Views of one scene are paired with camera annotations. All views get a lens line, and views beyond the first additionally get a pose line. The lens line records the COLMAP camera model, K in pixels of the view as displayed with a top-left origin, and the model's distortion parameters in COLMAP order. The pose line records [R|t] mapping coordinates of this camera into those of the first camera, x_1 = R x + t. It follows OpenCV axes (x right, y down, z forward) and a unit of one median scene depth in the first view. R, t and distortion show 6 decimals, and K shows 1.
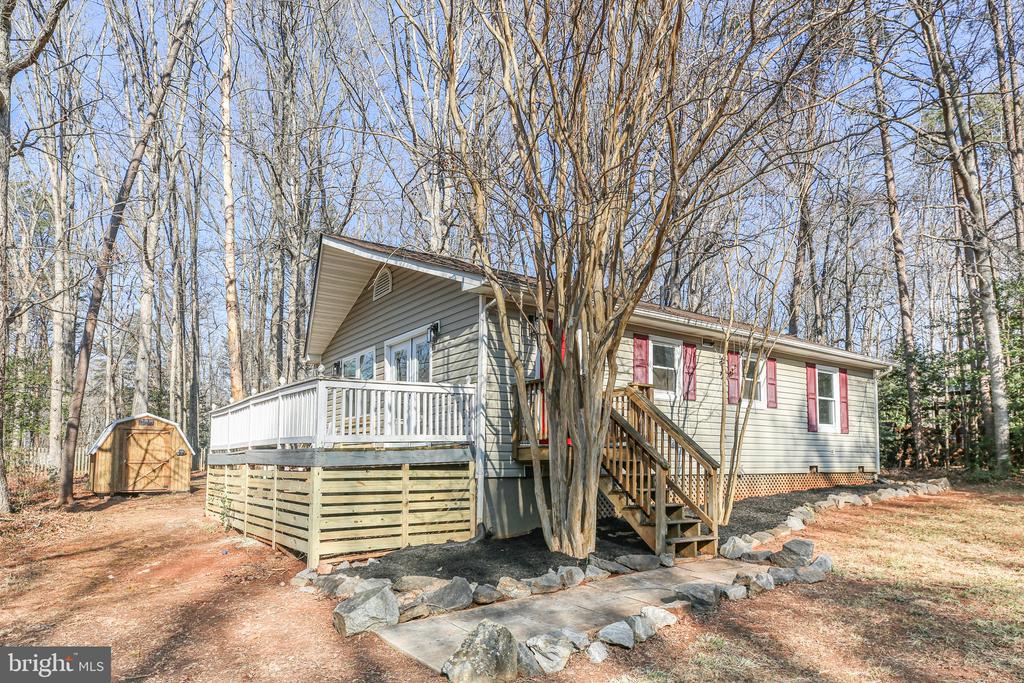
lens RADIAL K [[617.7, 0, 486.9], [0, 617.7, 429.7], [0, 0, 1]] dist [0.004171, 0.001945]
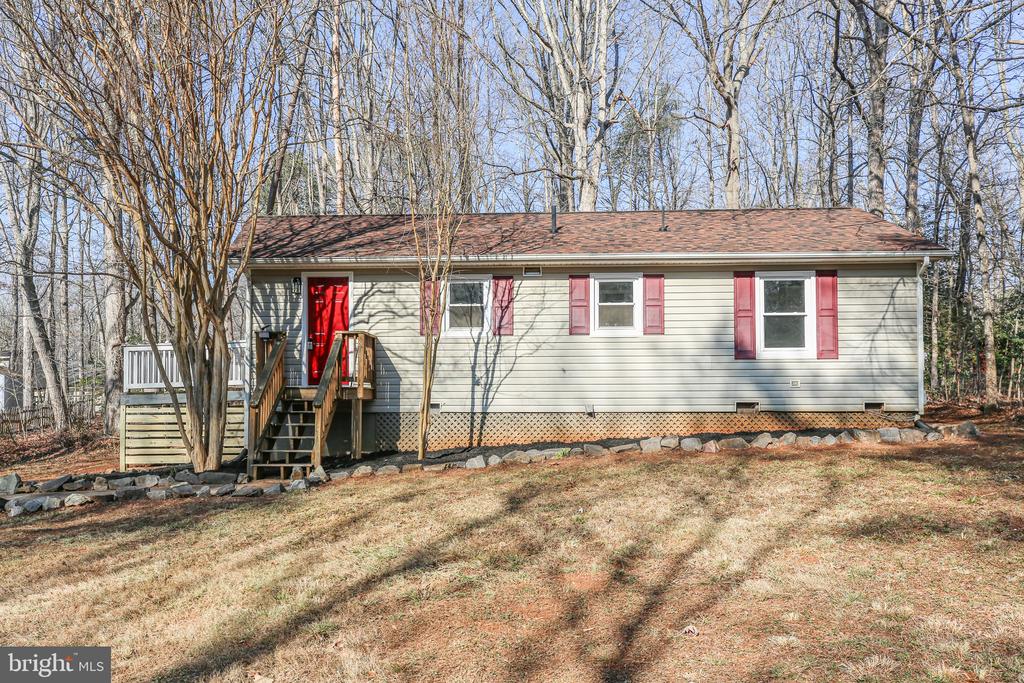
lens RADIAL K [[834.2, 0, 518.0], [0, 834.2, 380.0], [0, 0, 1]] dist [0.049529, -0.028963]
pose [[0.797705, -0.018253, -0.602772, 0.900160], [0.038664, 0.999033, 0.020915, -0.003073], [0.601808, -0.039989, 0.797639, -0.024079]]
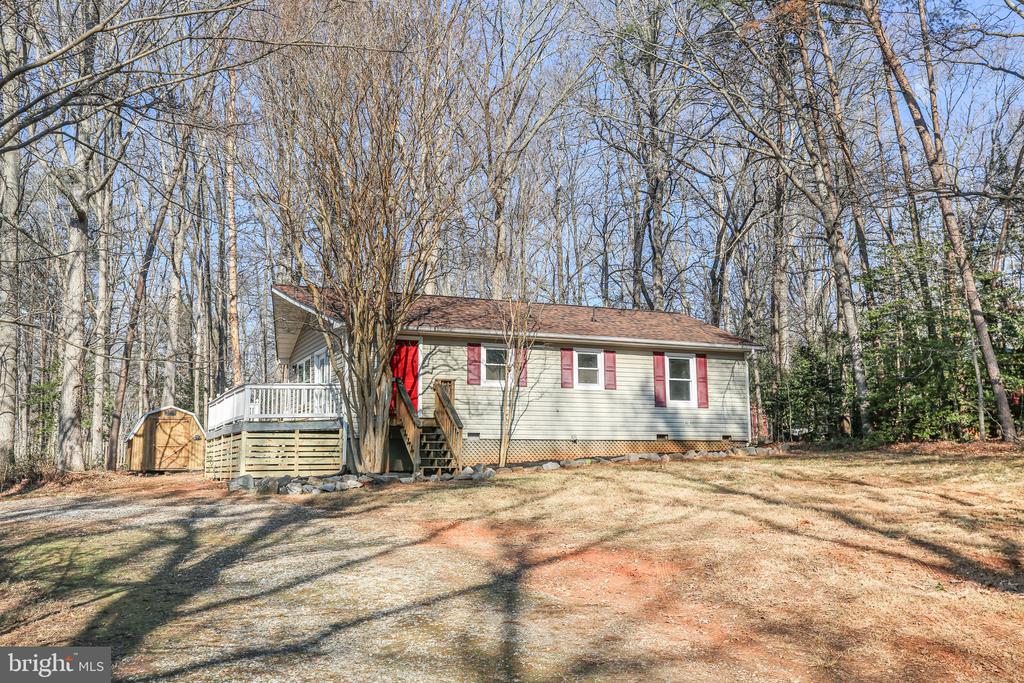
lens RADIAL K [[952.6, 0, 510.2], [0, 952.6, 341.8], [0, 0, 1]] dist [0.019599, 0.000000]
pose [[0.983470, -0.036836, -0.177285, 0.551225], [0.021930, 0.996113, -0.085314, 0.028998], [0.179738, 0.080016, 0.980455, -0.907113]]
